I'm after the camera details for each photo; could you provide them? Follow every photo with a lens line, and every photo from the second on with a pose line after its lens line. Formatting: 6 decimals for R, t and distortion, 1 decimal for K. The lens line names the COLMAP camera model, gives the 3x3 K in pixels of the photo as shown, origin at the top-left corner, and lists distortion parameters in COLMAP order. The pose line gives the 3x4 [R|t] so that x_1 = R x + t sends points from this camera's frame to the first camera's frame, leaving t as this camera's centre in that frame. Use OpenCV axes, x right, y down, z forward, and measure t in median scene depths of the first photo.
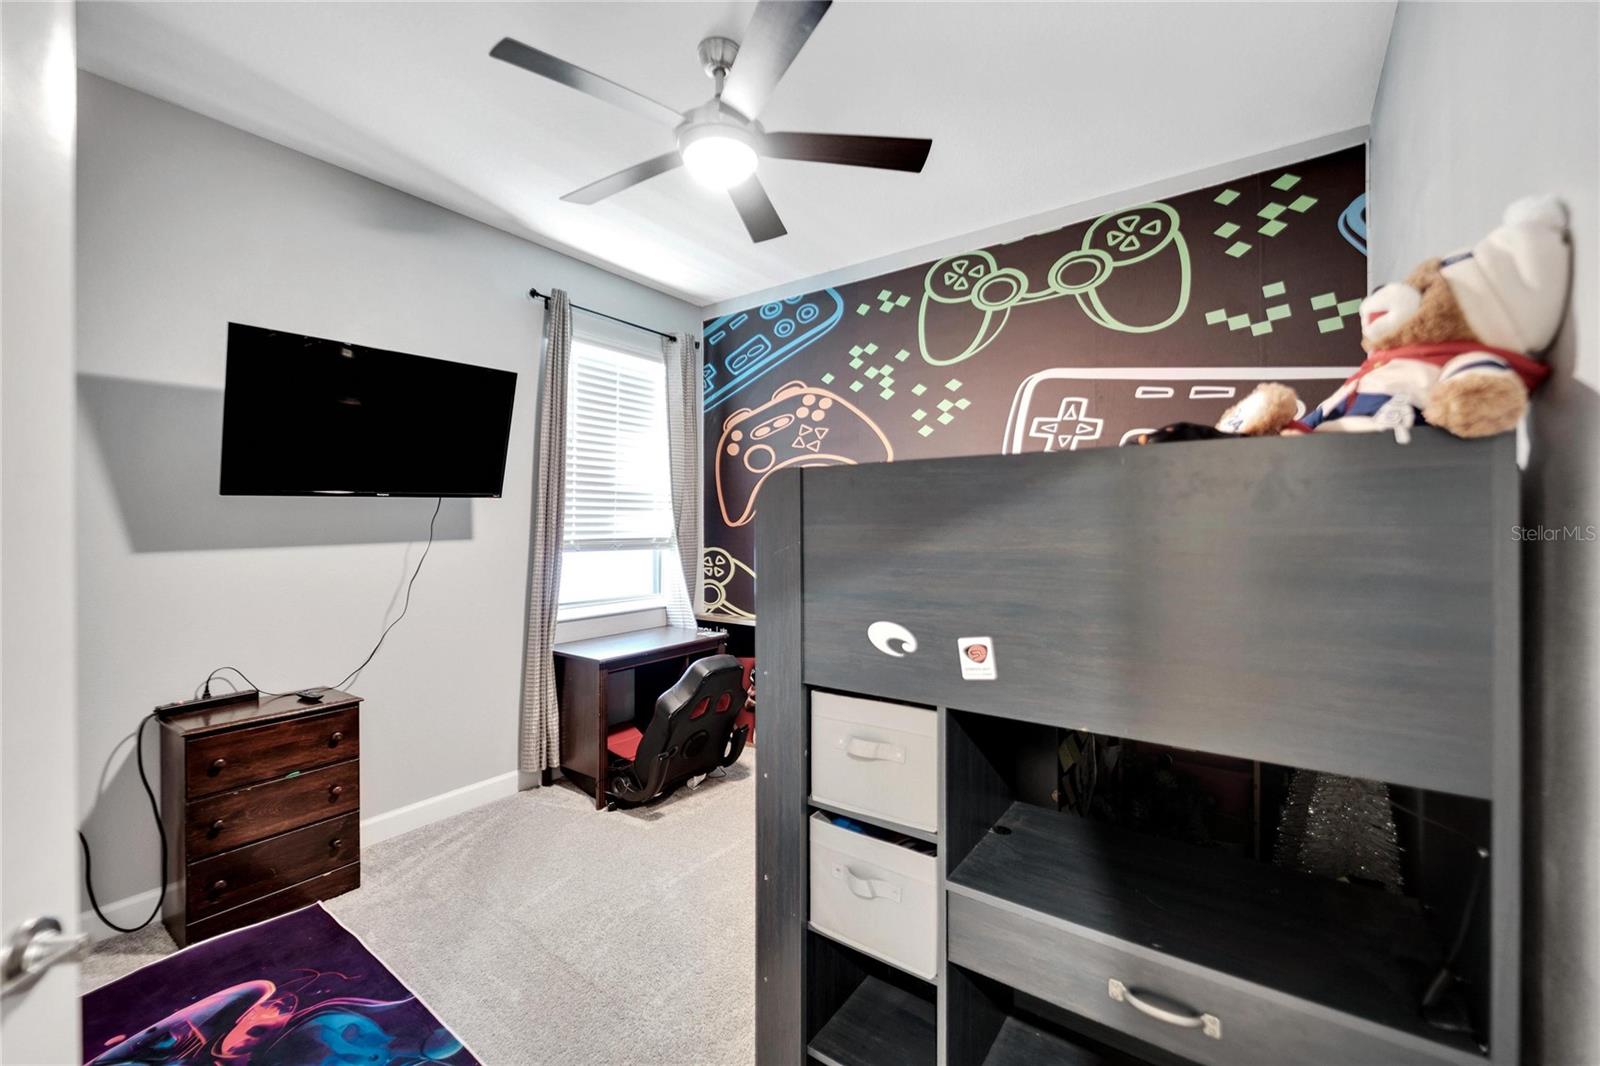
lens RADIAL K [[654.4, 0, 798.2], [0, 654.4, 527.5], [0, 0, 1]] dist [0.000495, 0.000042]
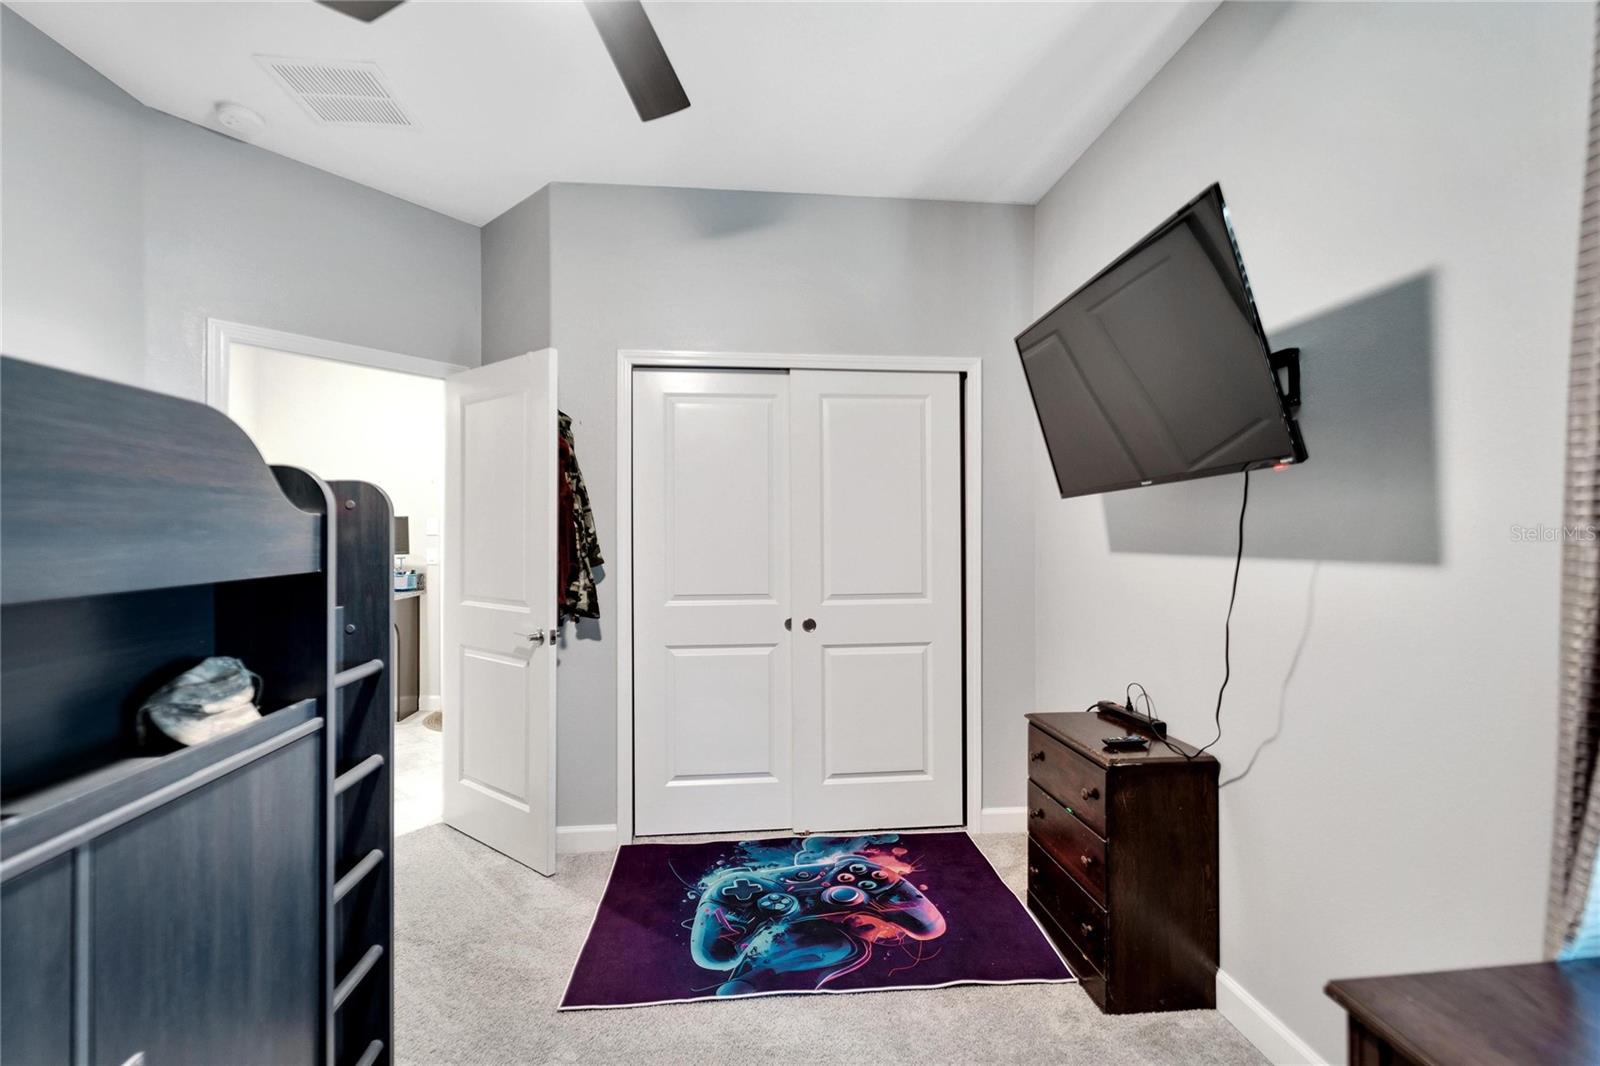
lens RADIAL K [[614.2, 0, 756.5], [0, 614.2, 527.6], [0, 0, 1]] dist [0.000657, 0.000019]
pose [[-0.751838, 0.004427, -0.659333, 0.090735], [0.005553, 0.999985, 0.000382, -0.007418], [0.659325, -0.003375, -0.751851, 1.328789]]
